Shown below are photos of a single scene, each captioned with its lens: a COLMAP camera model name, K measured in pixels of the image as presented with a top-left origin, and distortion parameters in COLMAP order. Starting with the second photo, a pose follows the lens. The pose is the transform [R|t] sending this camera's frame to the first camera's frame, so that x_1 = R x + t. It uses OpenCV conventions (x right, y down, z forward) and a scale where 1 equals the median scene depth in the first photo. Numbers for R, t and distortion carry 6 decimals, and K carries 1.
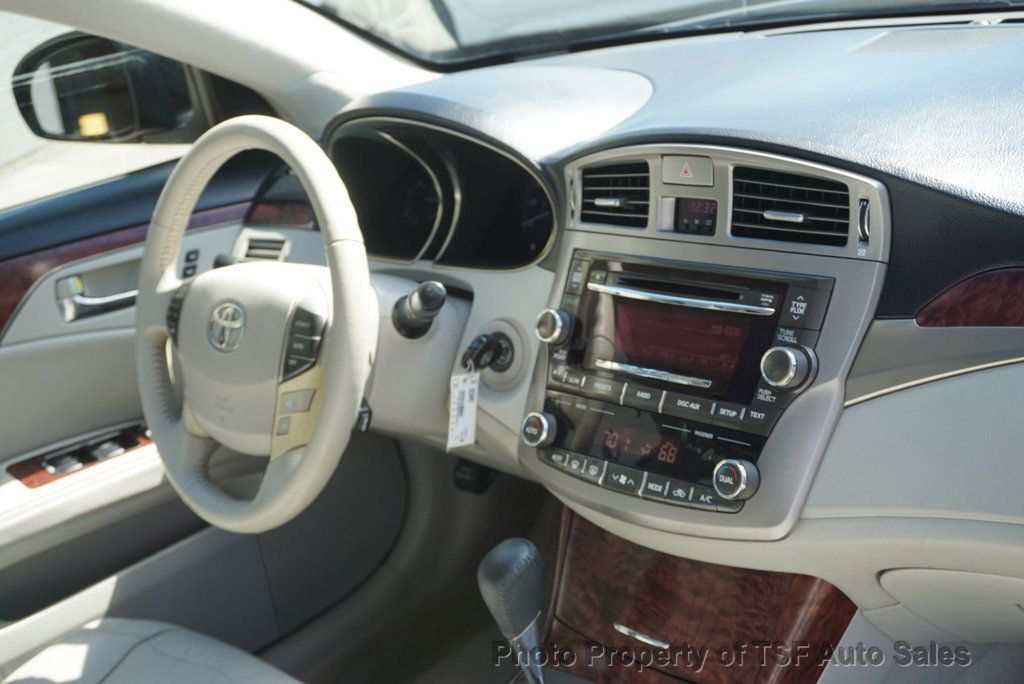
lens RADIAL K [[1453.4, 0, 512.0], [0, 1453.4, 342.0], [0, 0, 1]] dist [0.032757, 0.025954]
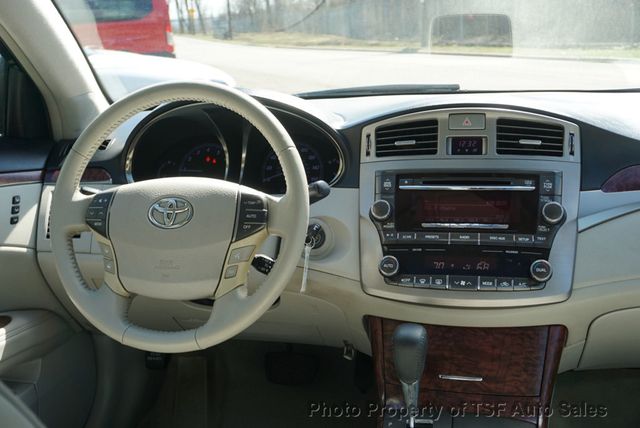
lens RADIAL K [[788.8, 0, 306.2], [0, 788.8, 214.1], [0, 0, 1]] dist [0.006441, 0.018899]
pose [[0.813075, 0.049789, 0.580026, -0.650929], [0.073589, 0.979554, -0.187241, 0.180203], [-0.577489, 0.194924, 0.792787, 0.328888]]
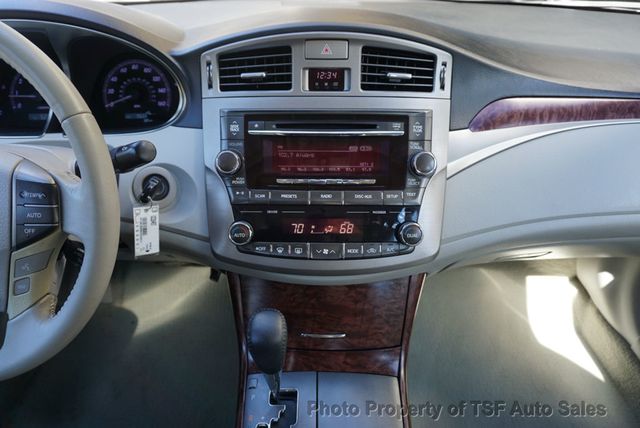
lens RADIAL K [[434.0, 0, 320.0], [0, 434.0, 214.0], [0, 0, 1]] dist [-0.055831, 0.001861]
pose [[0.667315, -0.220116, 0.711505, -0.254010], [0.124826, 0.974870, 0.184520, -0.032329], [-0.734240, -0.034319, 0.678022, 0.693056]]
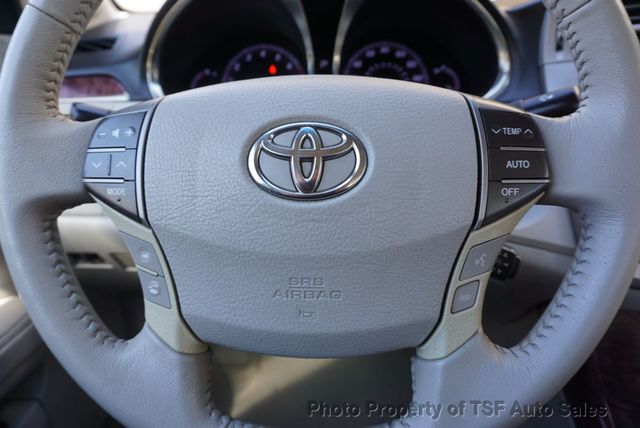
lens RADIAL K [[434.0, 0, 320.0], [0, 434.0, 214.0], [0, 0, 1]] dist [-0.055831, 0.001861]
pose [[0.682994, -0.104547, 0.722903, -0.379923], [0.130380, 0.991259, 0.020175, 0.010335], [-0.718693, 0.080473, 0.690655, 1.033685]]
